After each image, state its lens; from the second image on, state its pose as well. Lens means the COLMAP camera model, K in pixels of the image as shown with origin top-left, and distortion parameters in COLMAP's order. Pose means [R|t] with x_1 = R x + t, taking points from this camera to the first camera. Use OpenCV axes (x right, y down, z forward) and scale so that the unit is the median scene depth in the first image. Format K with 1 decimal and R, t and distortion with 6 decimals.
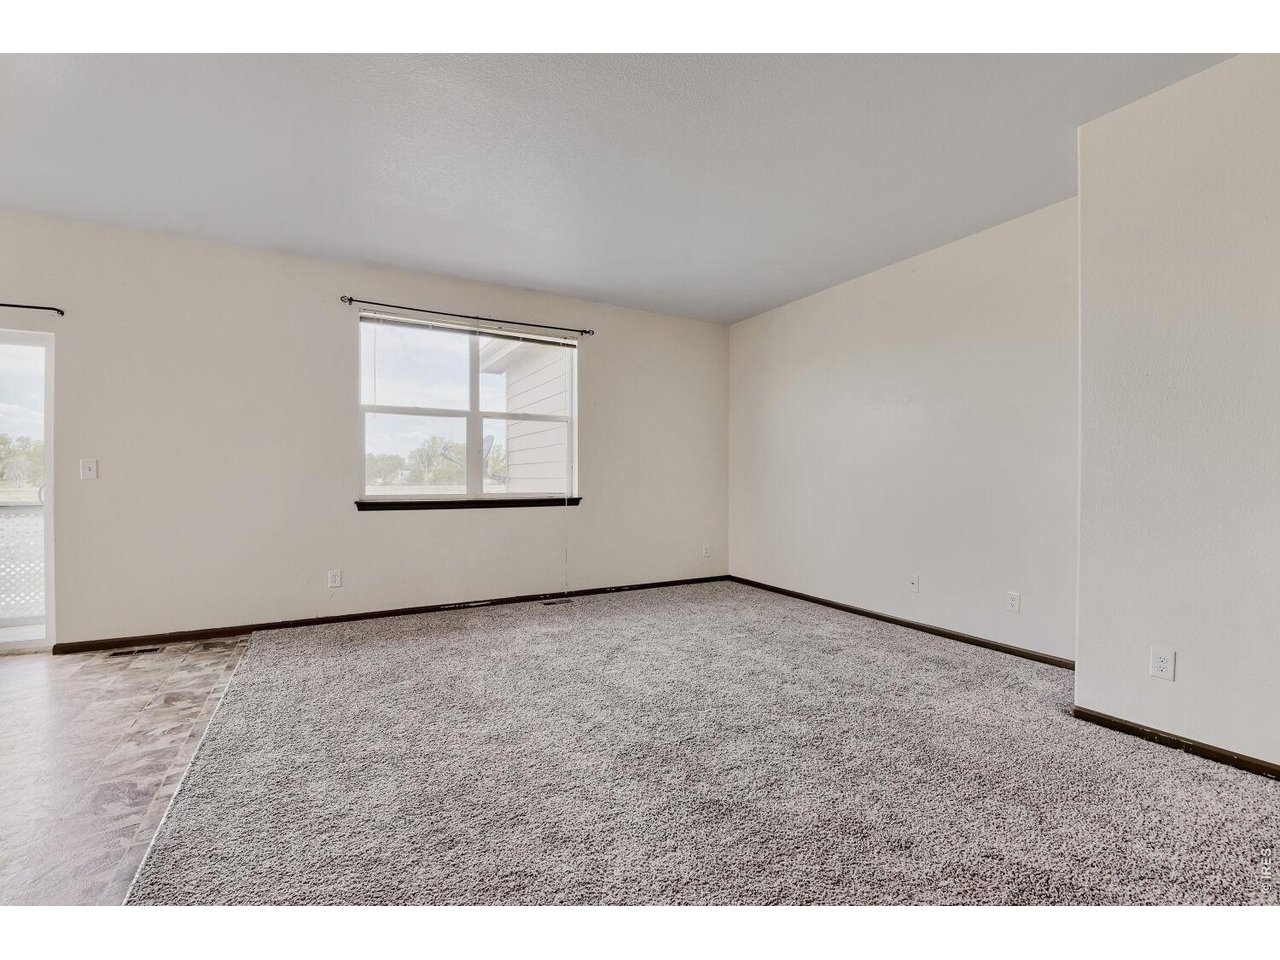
lens RADIAL K [[551.7, 0, 645.9], [0, 551.7, 480.3], [0, 0, 1]] dist [-0.020307, -0.003688]
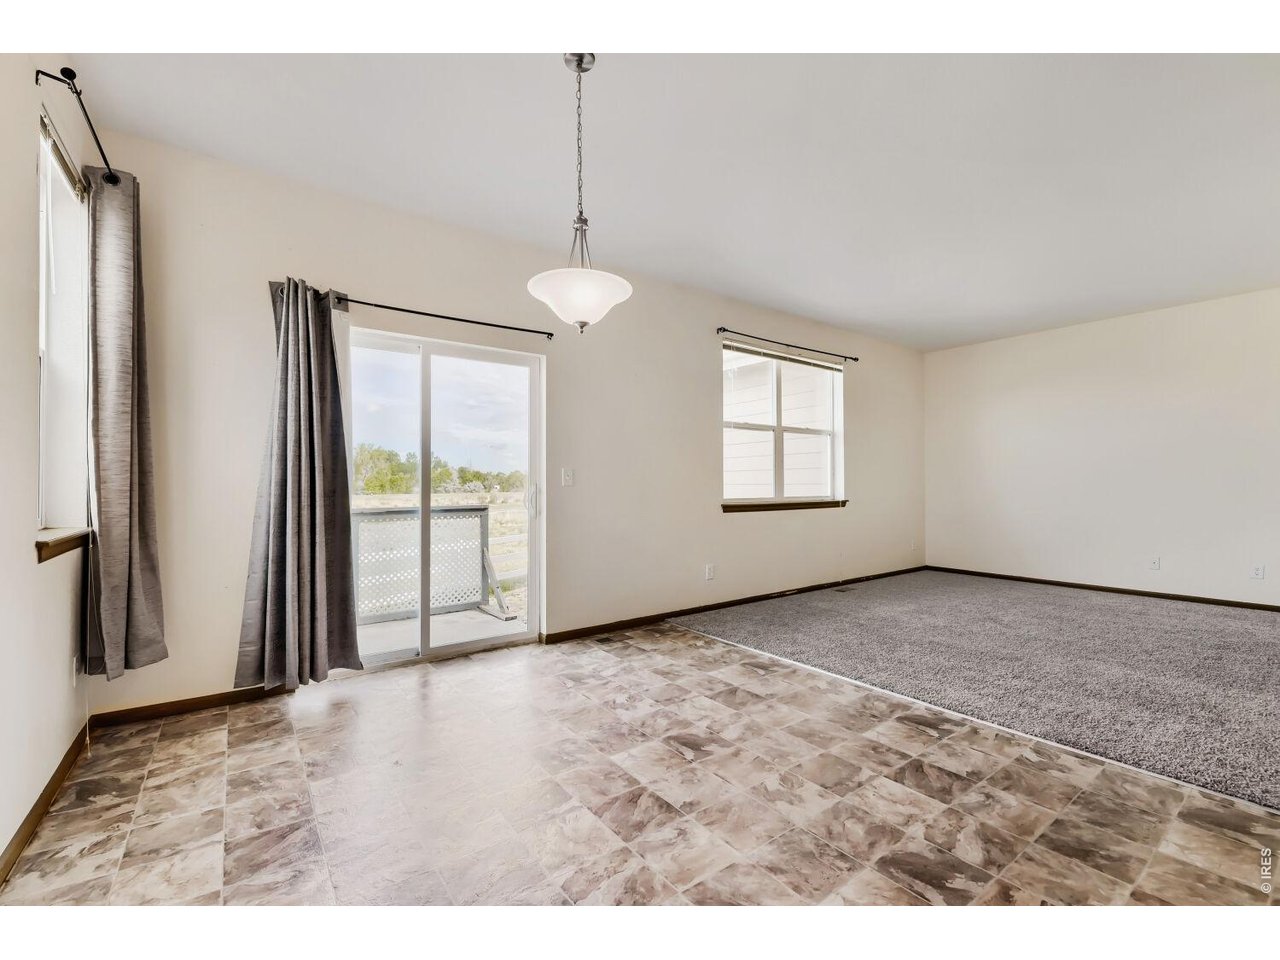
lens RADIAL K [[551.7, 0, 647.3], [0, 551.7, 481.8], [0, 0, 1]] dist [-0.020307, -0.003688]
pose [[0.992990, -0.000558, 0.118198, -0.756263], [0.000610, 1.000000, -0.000400, -0.008323], [-0.118197, 0.000469, 0.992990, -0.122290]]
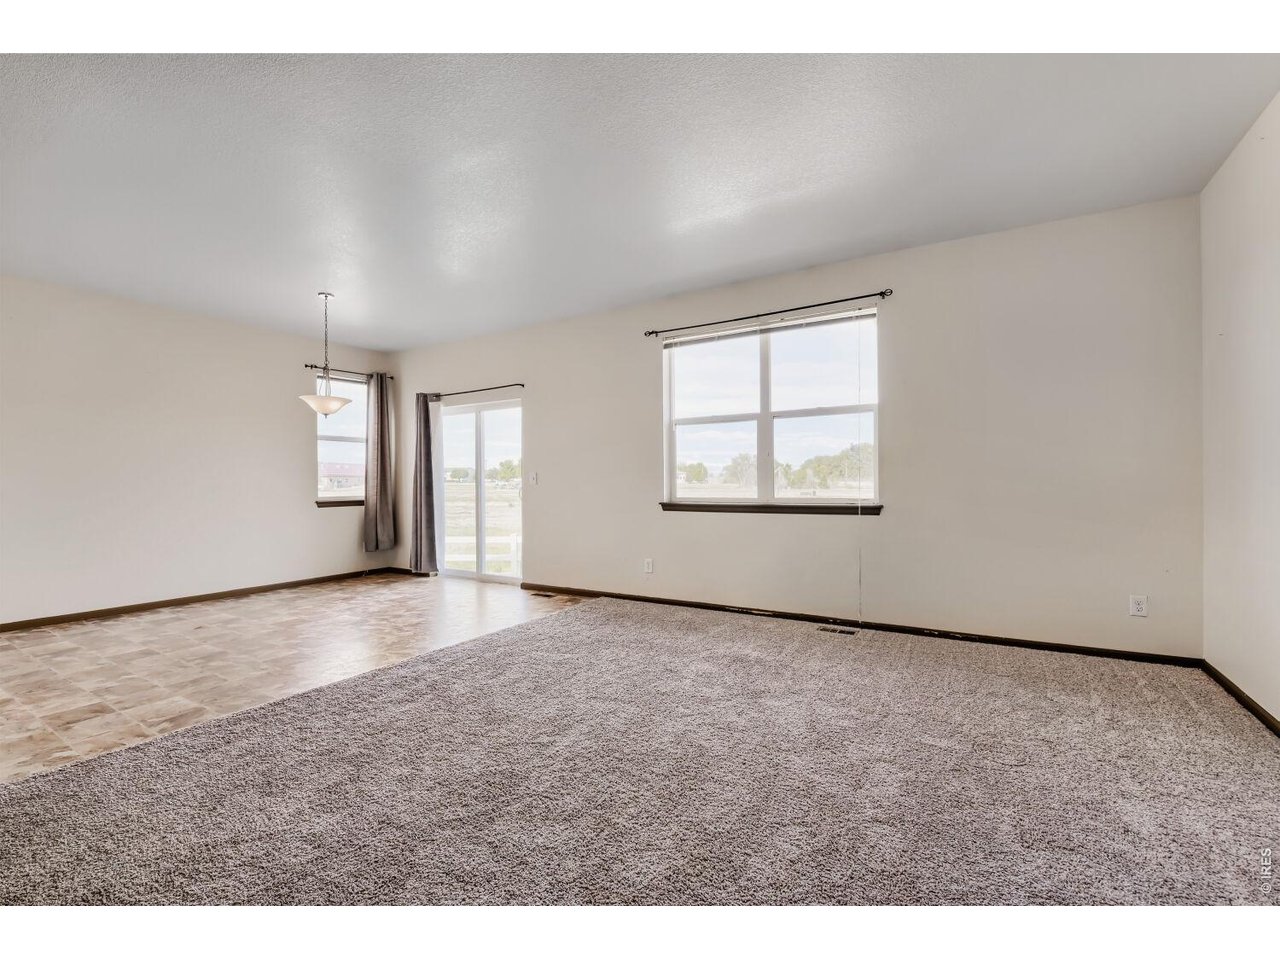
lens RADIAL K [[551.7, 0, 651.1], [0, 551.7, 483.8], [0, 0, 1]] dist [-0.020307, -0.003688]
pose [[0.493761, -0.000214, -0.869598, 0.449363], [0.009337, 0.999944, 0.005055, -0.007765], [0.869548, -0.010615, 0.493735, 0.363775]]
